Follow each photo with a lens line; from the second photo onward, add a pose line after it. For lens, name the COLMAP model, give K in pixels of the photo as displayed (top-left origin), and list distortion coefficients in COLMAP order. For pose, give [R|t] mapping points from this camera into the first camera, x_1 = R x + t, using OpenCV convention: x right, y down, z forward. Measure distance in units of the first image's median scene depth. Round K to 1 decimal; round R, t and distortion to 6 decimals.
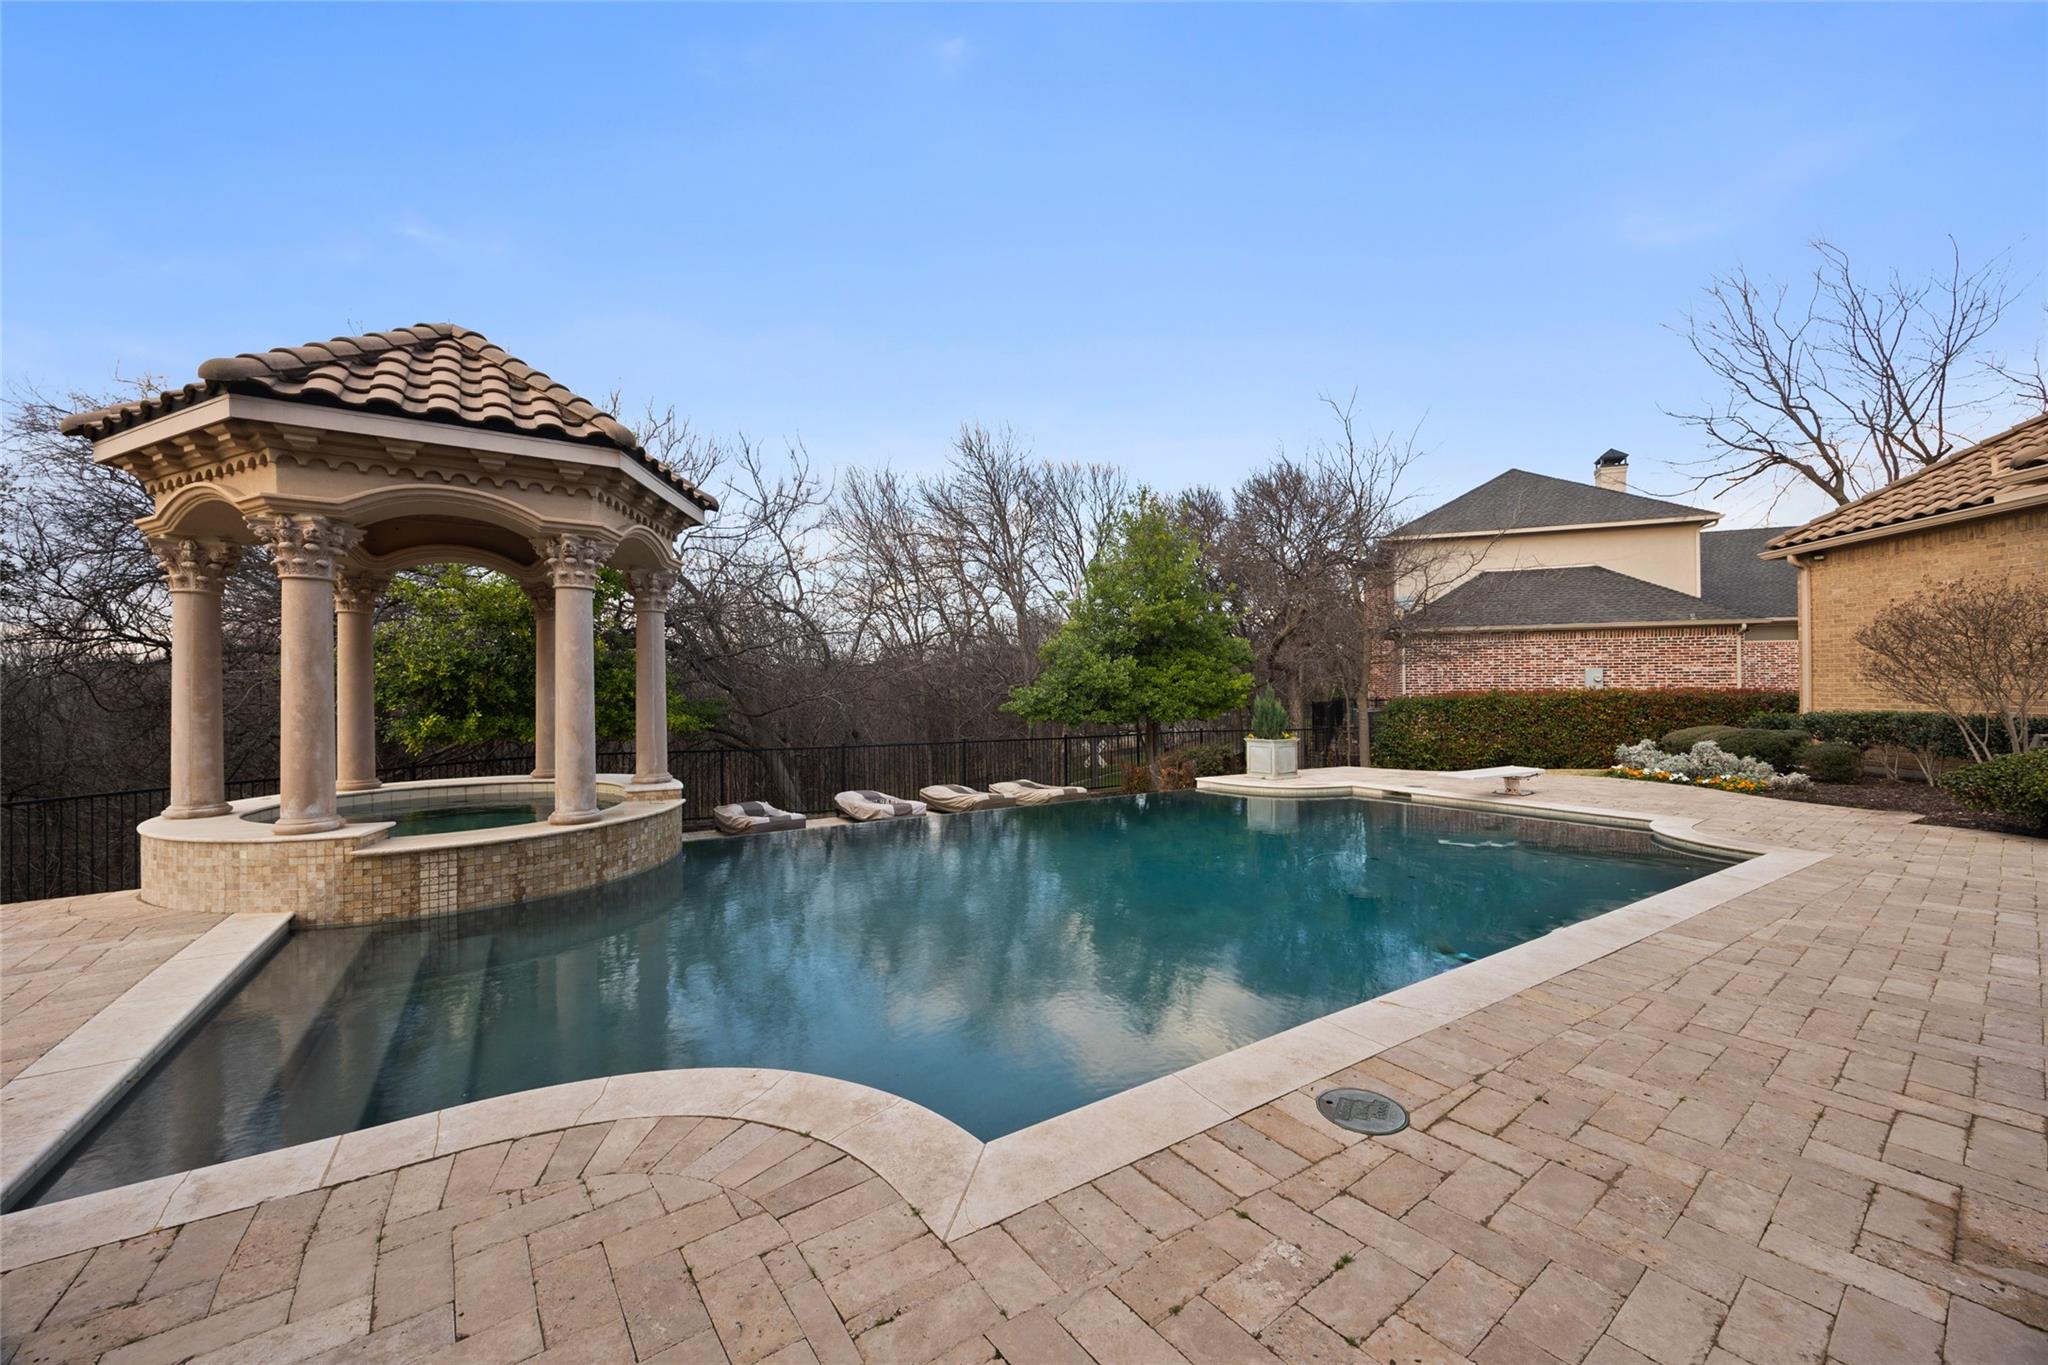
lens RADIAL K [[762.1, 0, 1024.0], [0, 762.1, 682.5], [0, 0, 1]] dist [0.001589, 0.000247]
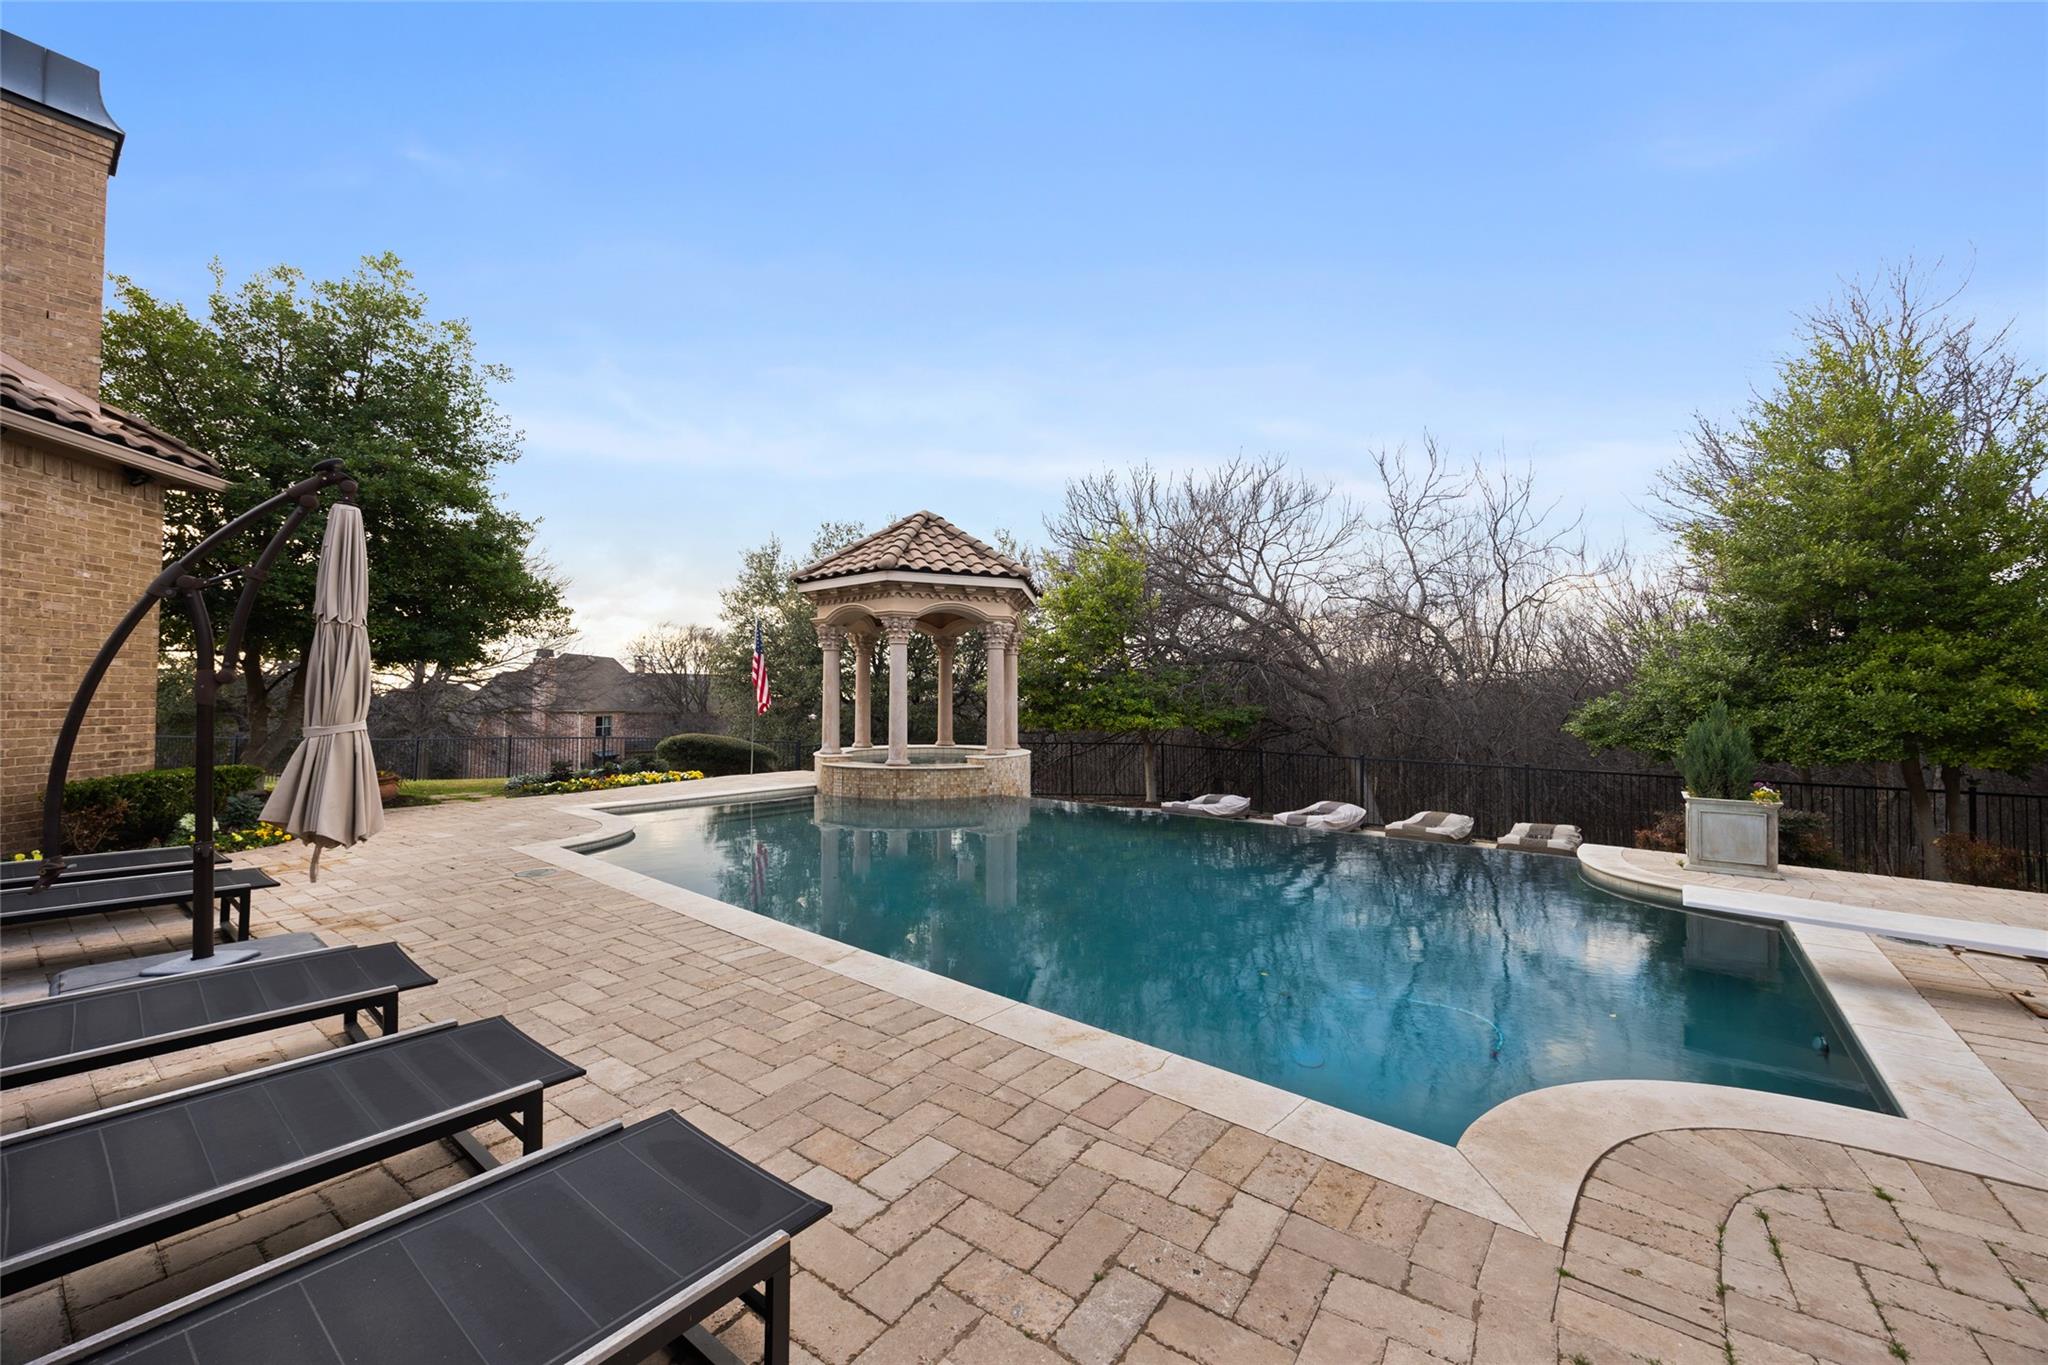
lens RADIAL K [[762.1, 0, 1024.0], [0, 762.1, 682.5], [0, 0, 1]] dist [0.001589, 0.000247]
pose [[0.305417, -0.014578, -0.952107, 1.212089], [0.000286, 0.999884, -0.015218, 0.004308], [0.952219, 0.004375, 0.305386, 0.660041]]
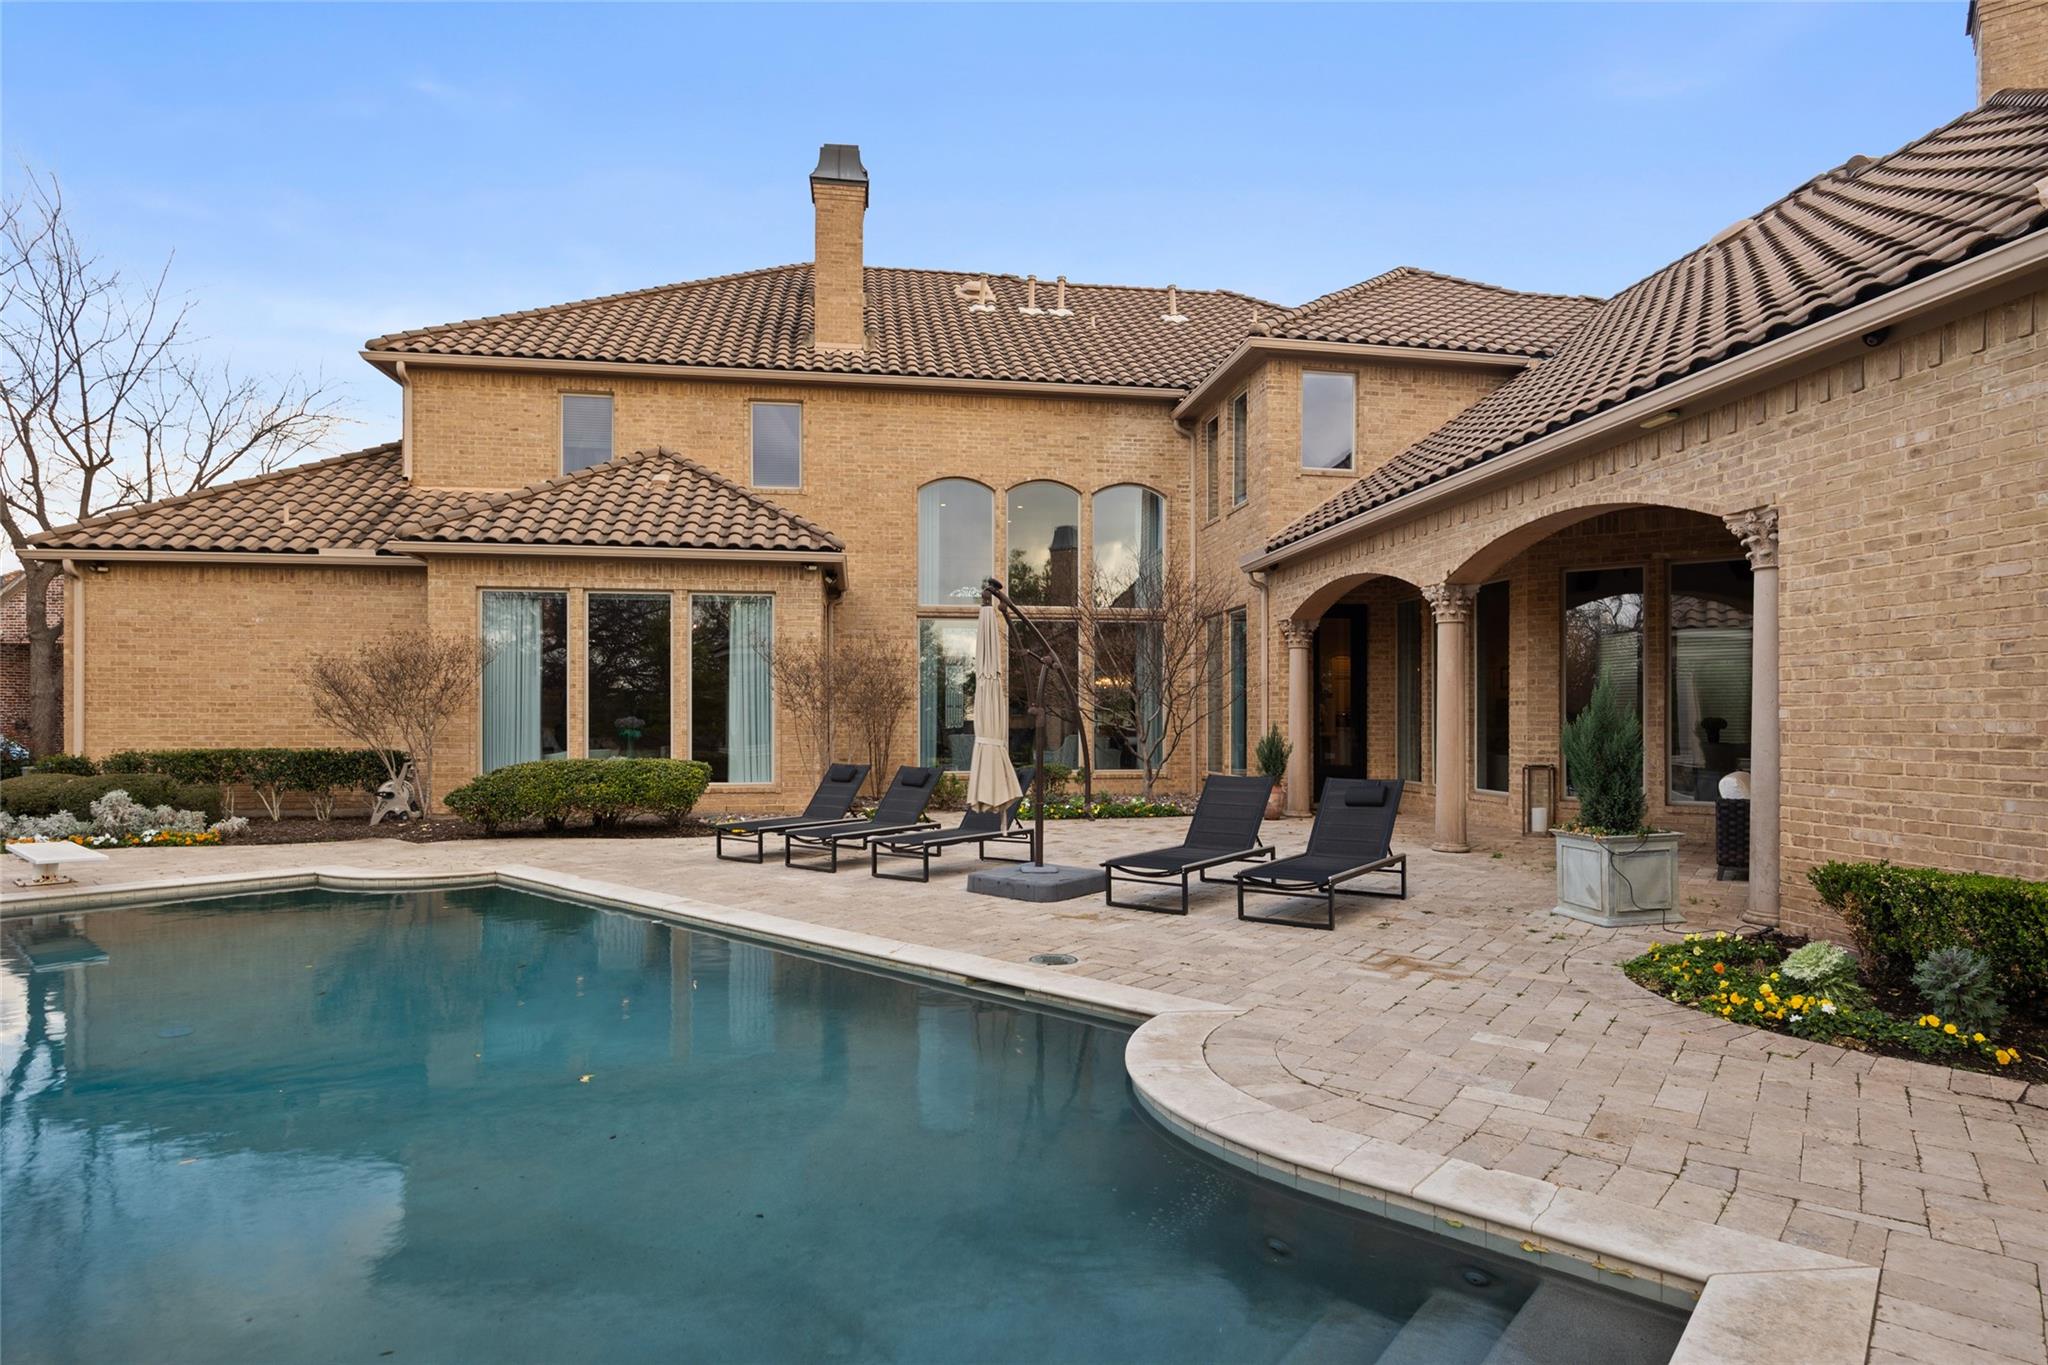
lens RADIAL K [[1088.0, 0, 1024.0], [0, 1088.0, 682.5], [0, 0, 1]] dist [0.017534, -0.000011]
pose [[-0.267364, 0.038551, 0.962824, -0.781249], [-0.005318, 0.999125, -0.041481, 0.011825], [-0.963581, -0.016211, -0.266925, 0.684684]]
